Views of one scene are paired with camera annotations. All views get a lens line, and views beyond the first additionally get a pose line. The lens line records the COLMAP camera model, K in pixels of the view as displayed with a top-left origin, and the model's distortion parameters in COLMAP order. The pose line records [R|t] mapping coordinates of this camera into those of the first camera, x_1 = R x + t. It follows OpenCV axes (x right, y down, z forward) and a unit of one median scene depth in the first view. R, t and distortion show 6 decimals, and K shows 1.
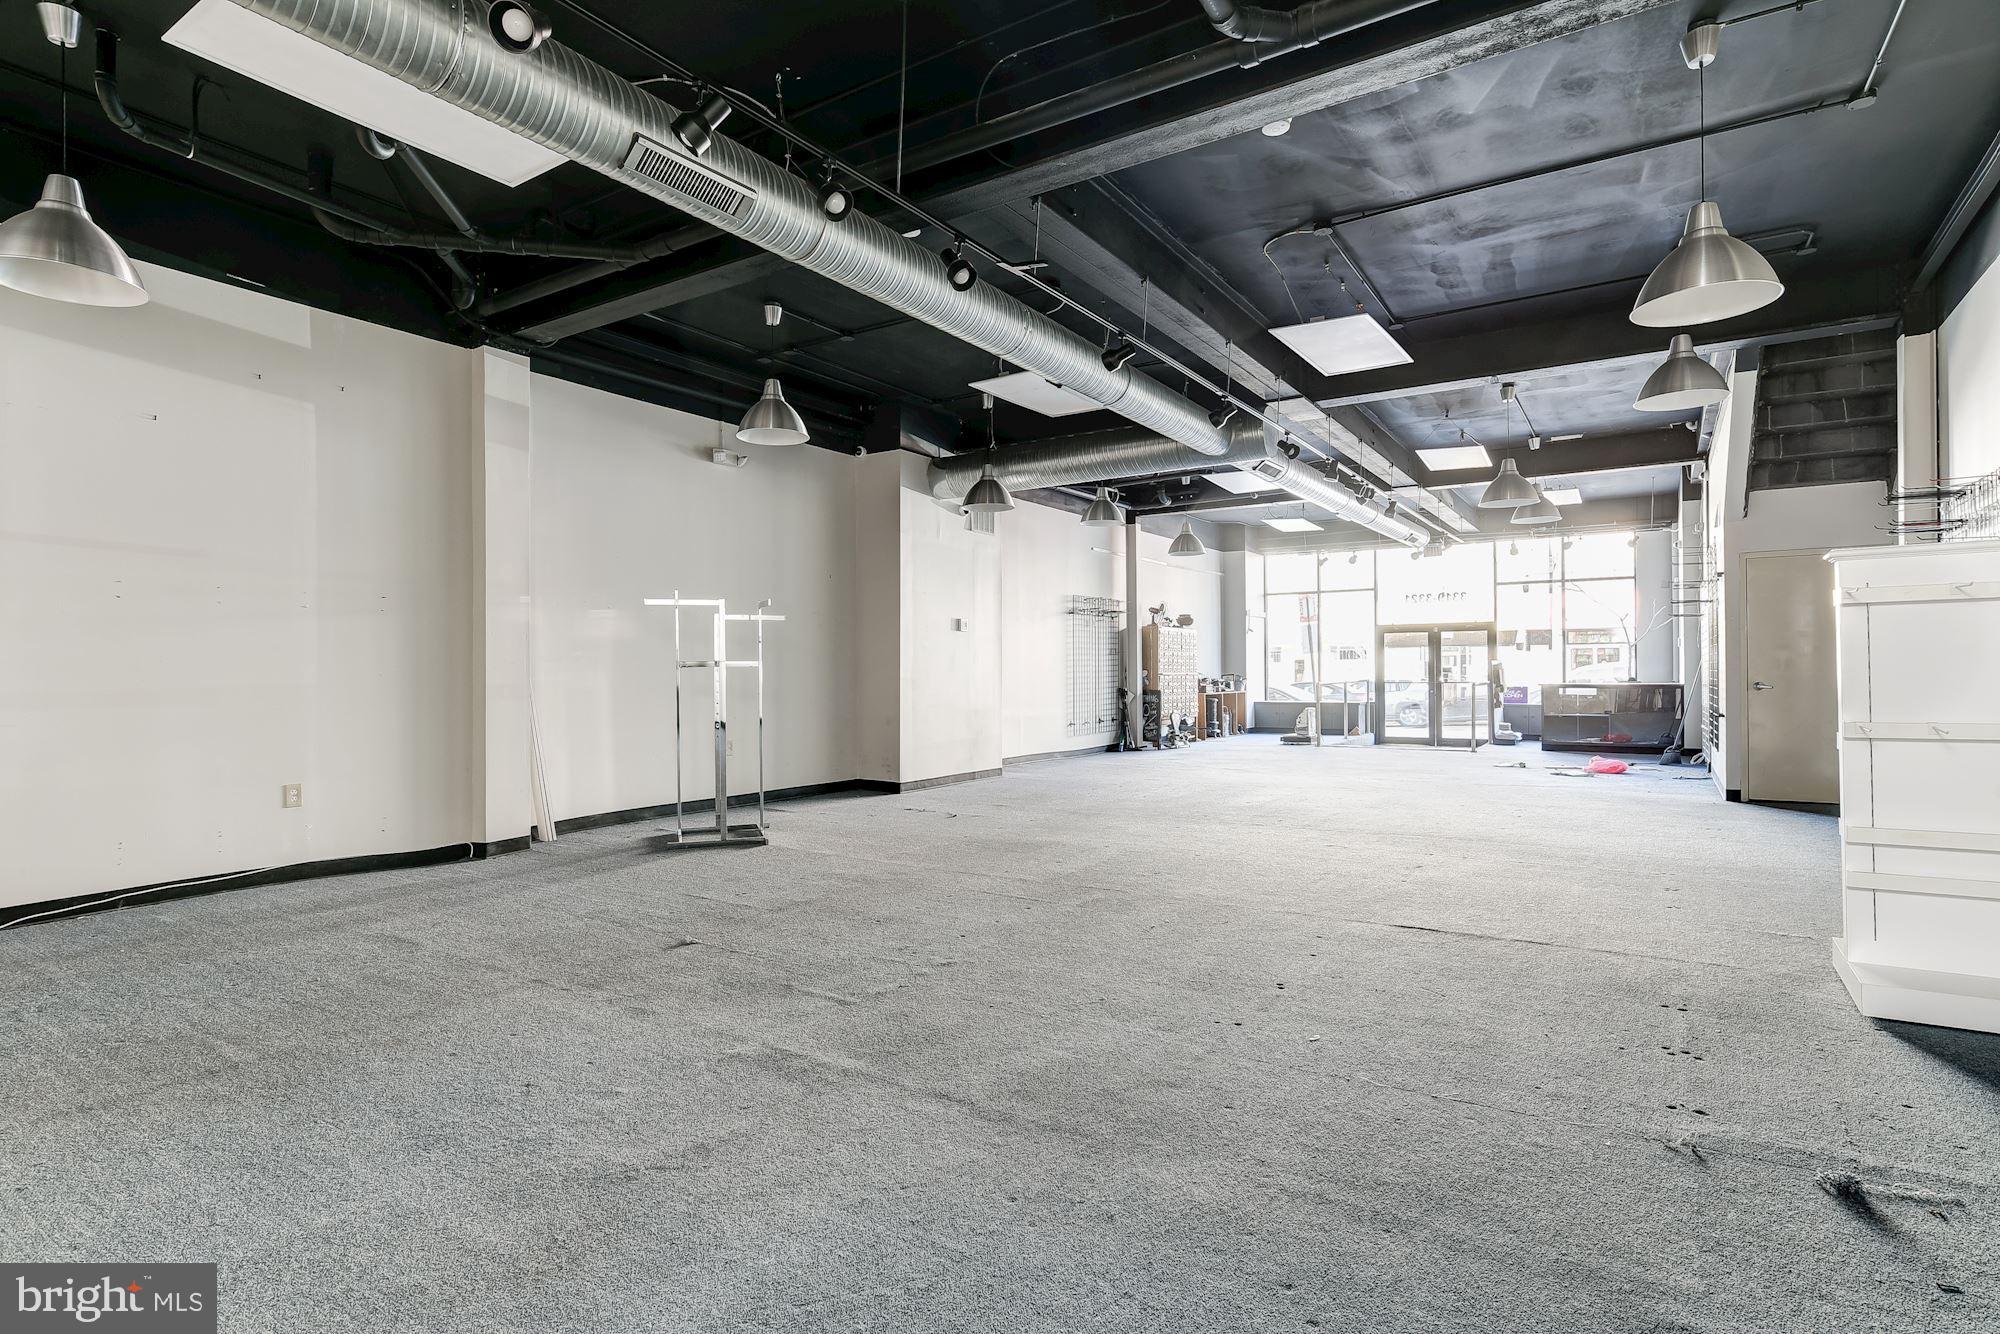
lens RADIAL K [[1003.9, 0, 994.8], [0, 1003.9, 669.7], [0, 0, 1]] dist [-0.014407, 0.007830]
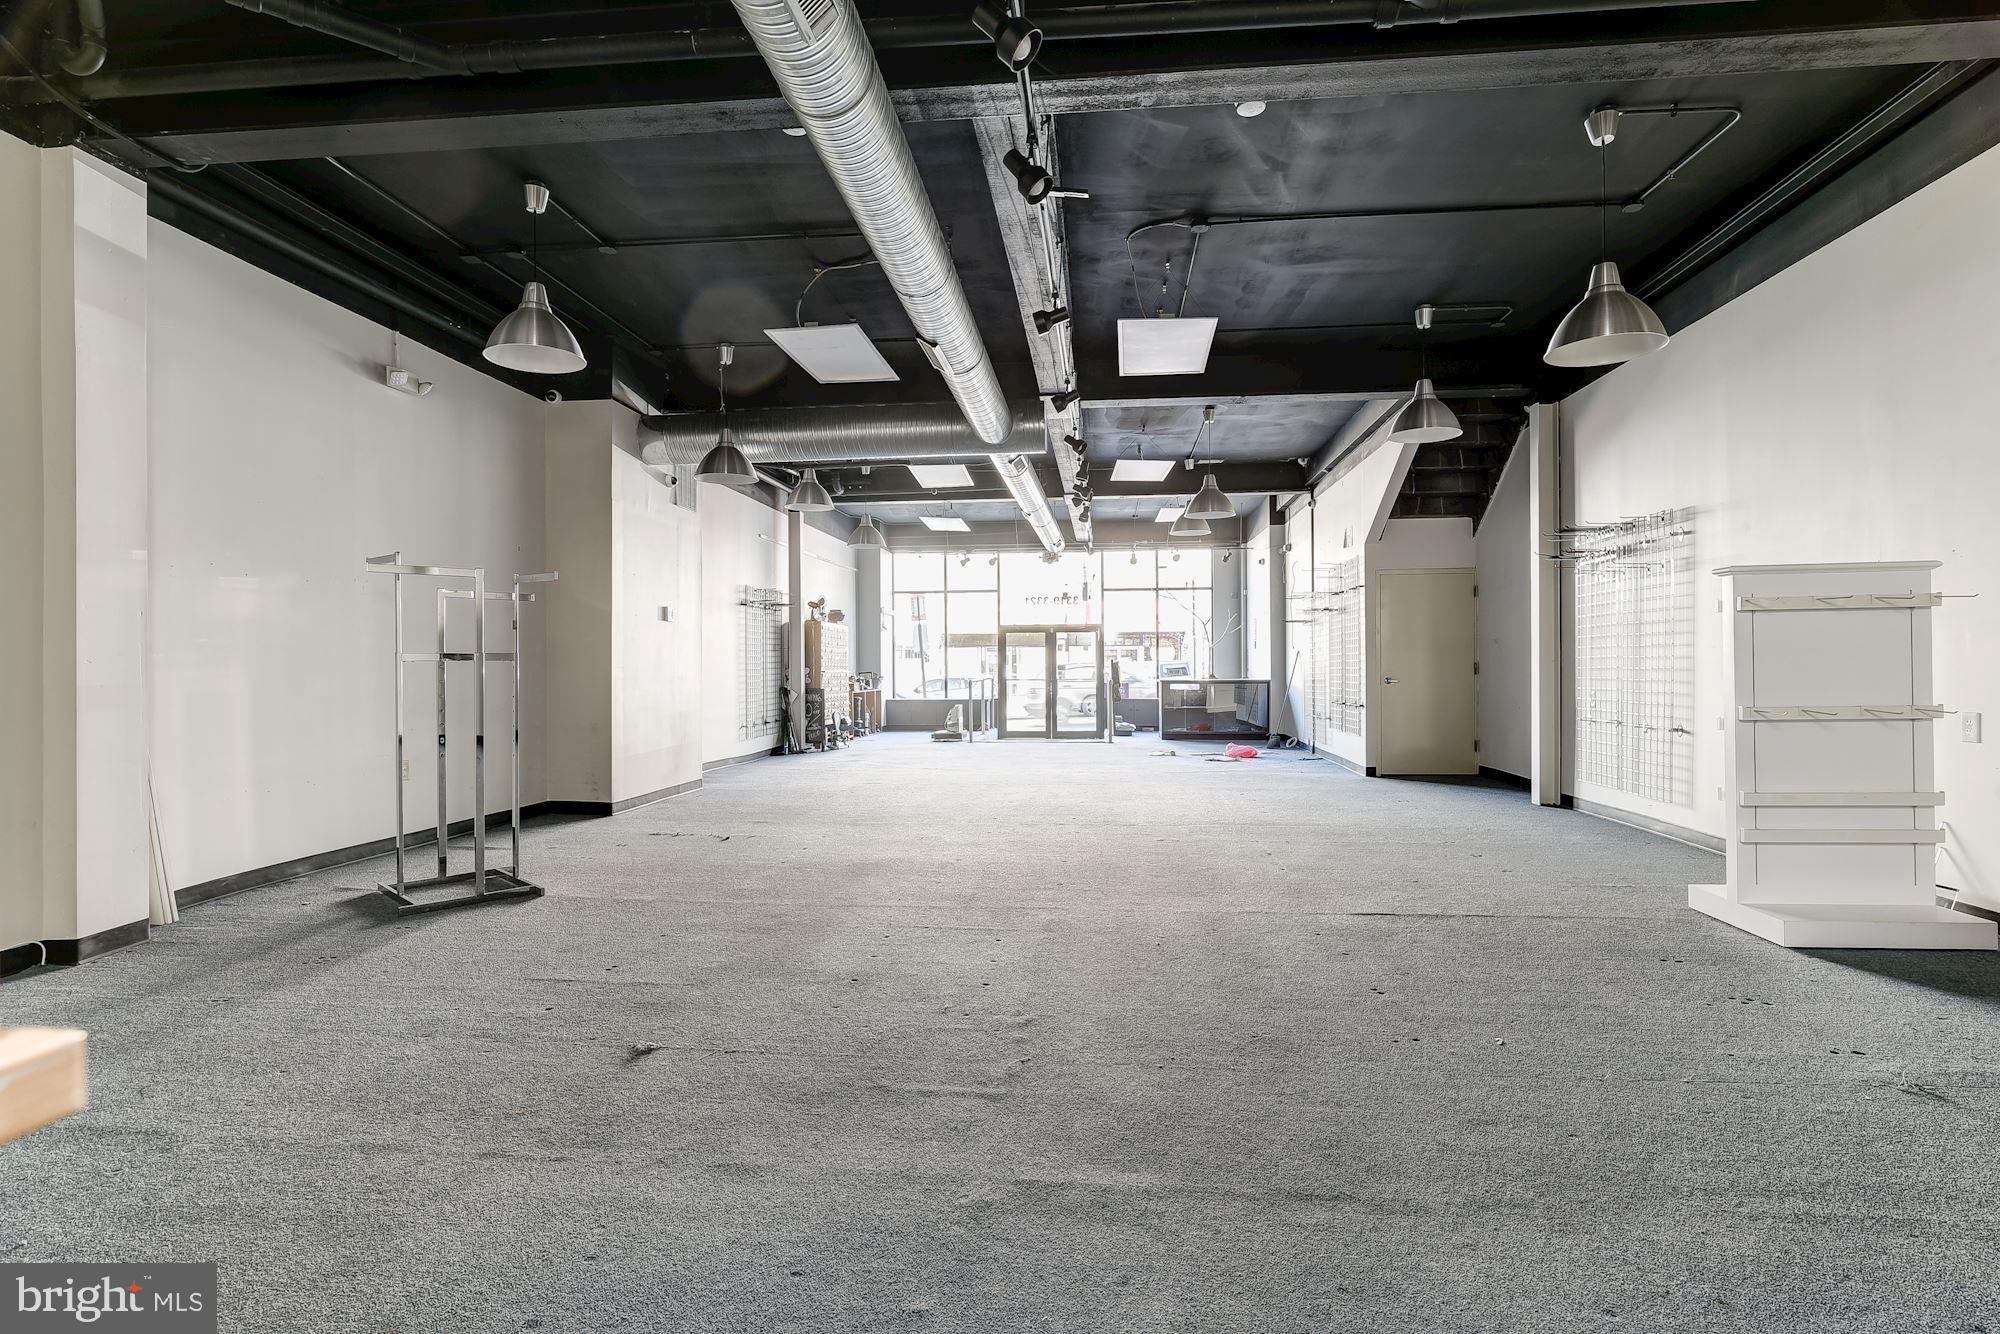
lens RADIAL K [[1003.9, 0, 994.8], [0, 1003.9, 669.7], [0, 0, 1]] dist [-0.014407, 0.007830]
pose [[0.890398, 0.000010, 0.455182, -0.178530], [-0.000620, 0.999999, 0.001192, 0.001811], [-0.455182, -0.001344, 0.890398, 0.114376]]
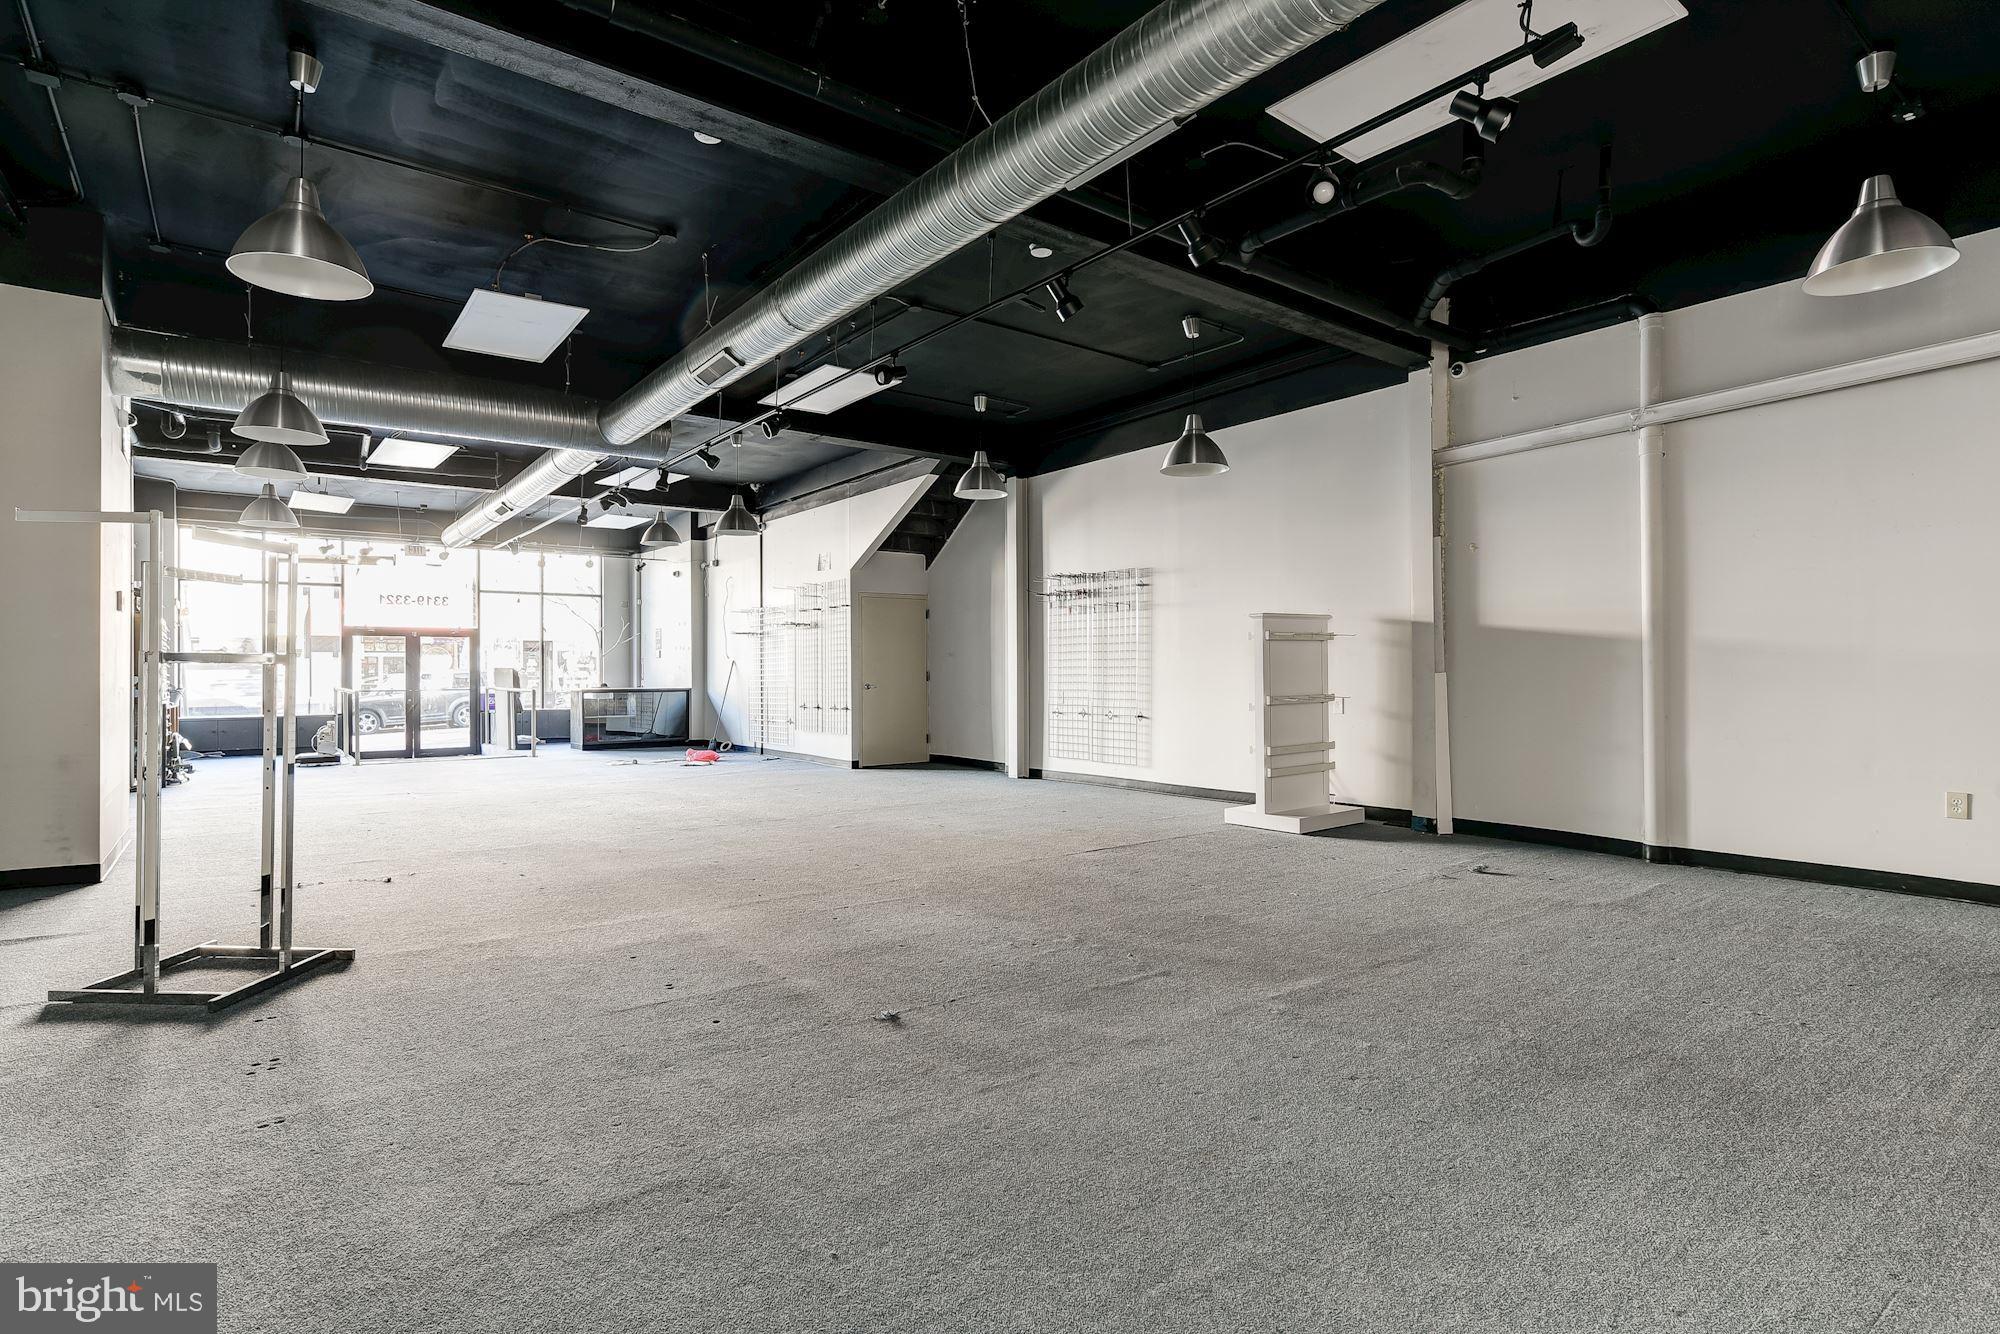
lens RADIAL K [[1003.9, 0, 994.8], [0, 1003.9, 669.7], [0, 0, 1]] dist [-0.014407, 0.007830]
pose [[0.336006, 0.007853, 0.941827, -0.444289], [0.001472, 0.999960, -0.008863, 0.004530], [-0.941859, 0.004364, 0.335981, 0.289874]]
